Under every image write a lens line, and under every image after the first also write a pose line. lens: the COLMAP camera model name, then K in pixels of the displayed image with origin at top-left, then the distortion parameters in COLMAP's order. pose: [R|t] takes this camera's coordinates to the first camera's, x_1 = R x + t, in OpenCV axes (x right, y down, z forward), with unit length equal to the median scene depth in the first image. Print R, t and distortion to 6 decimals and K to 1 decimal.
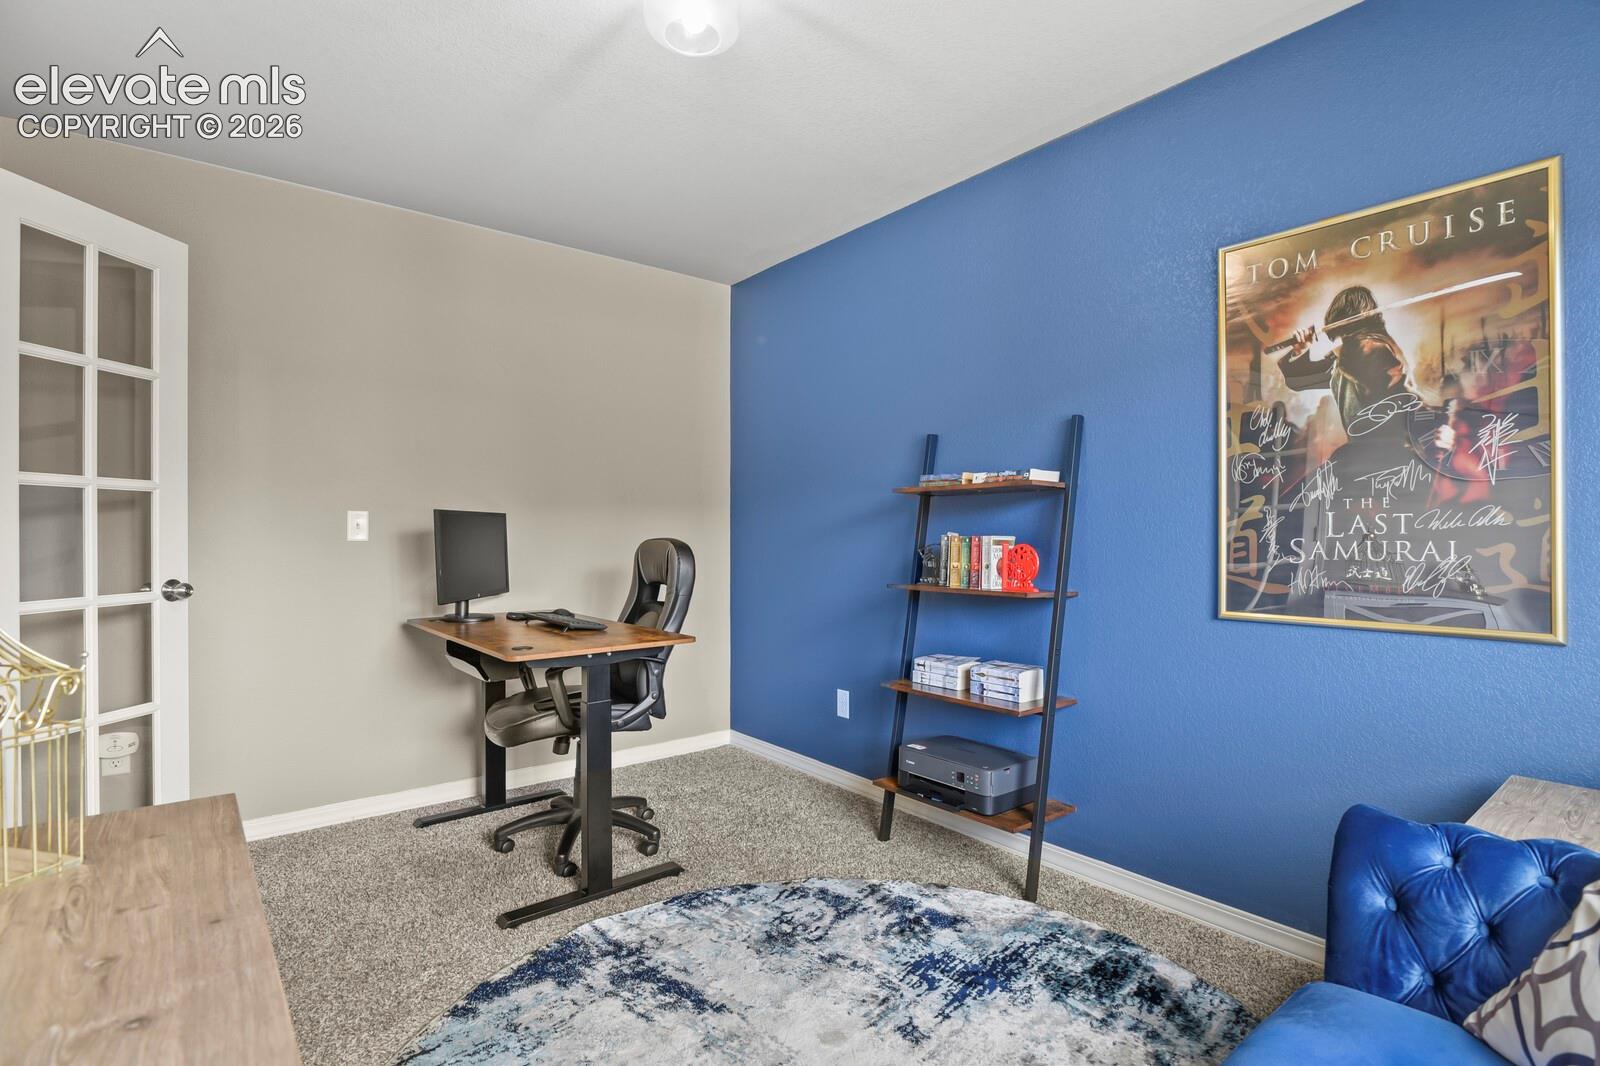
lens RADIAL K [[773.3, 0, 809.0], [0, 773.3, 533.6], [0, 0, 1]] dist [-0.004408, -0.005963]
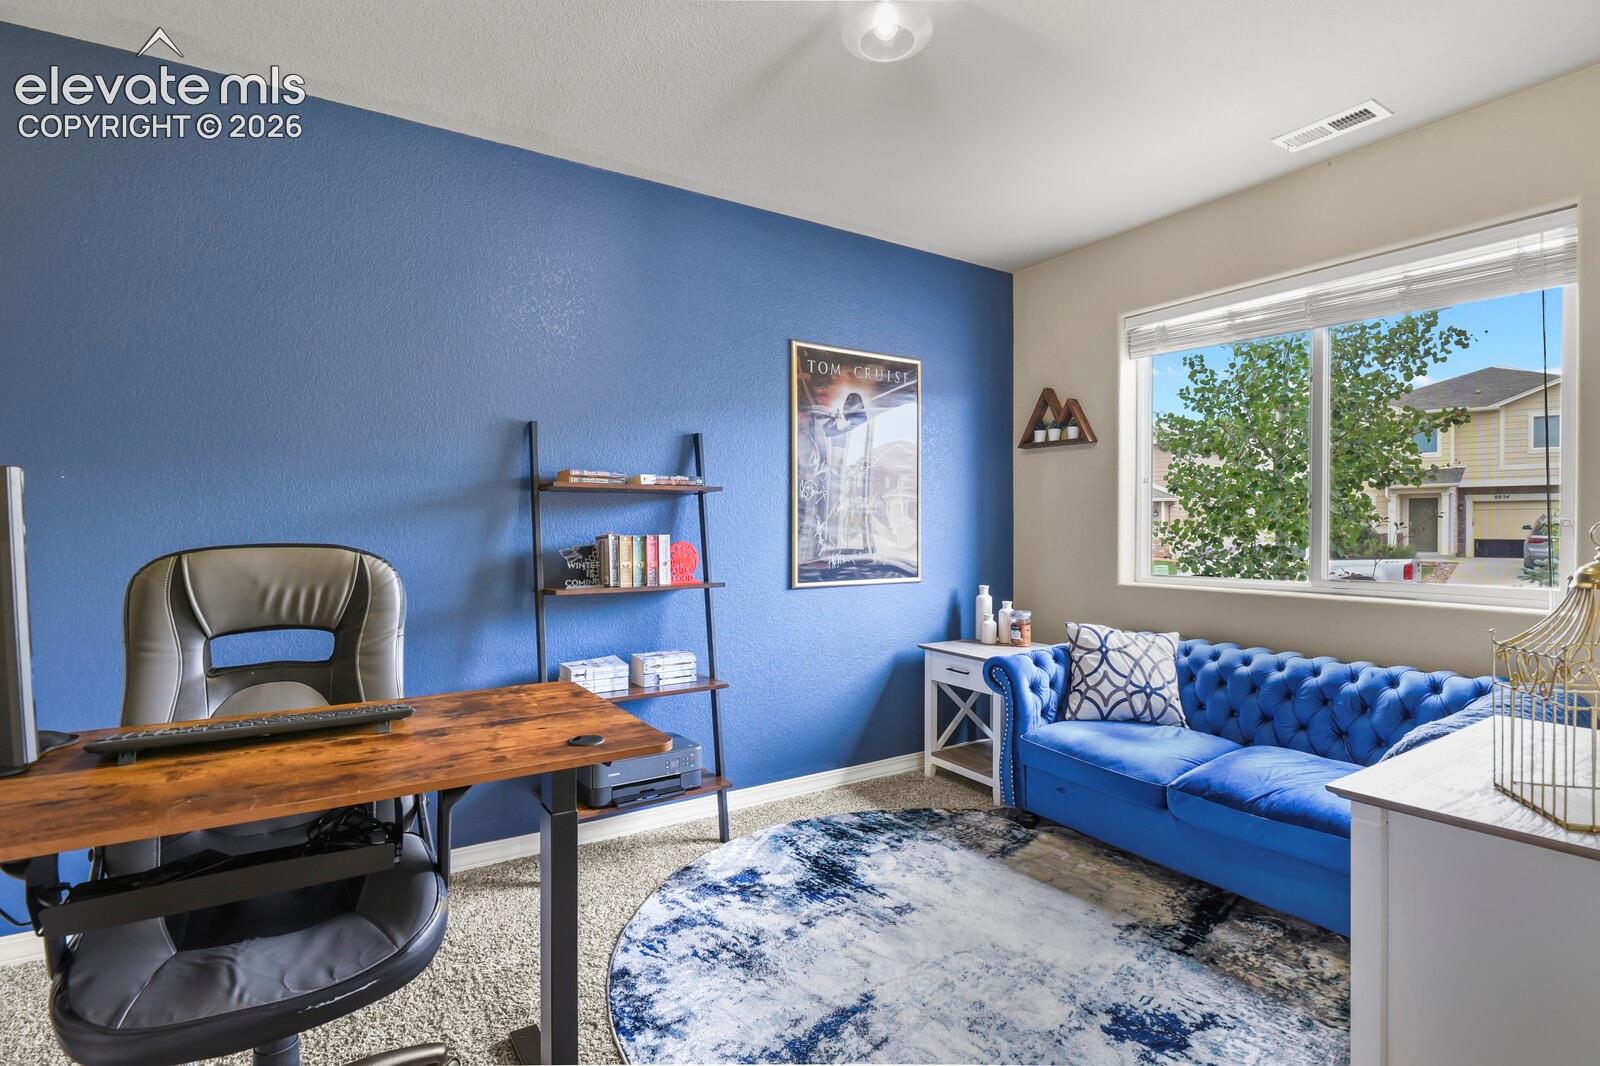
lens RADIAL K [[773.3, 0, 809.0], [0, 773.3, 533.6], [0, 0, 1]] dist [-0.004408, -0.005963]
pose [[0.104031, -0.005863, 0.994557, -0.967017], [-0.003126, 0.999976, 0.006222, -0.007200], [-0.994569, -0.003757, 0.104010, 0.822073]]
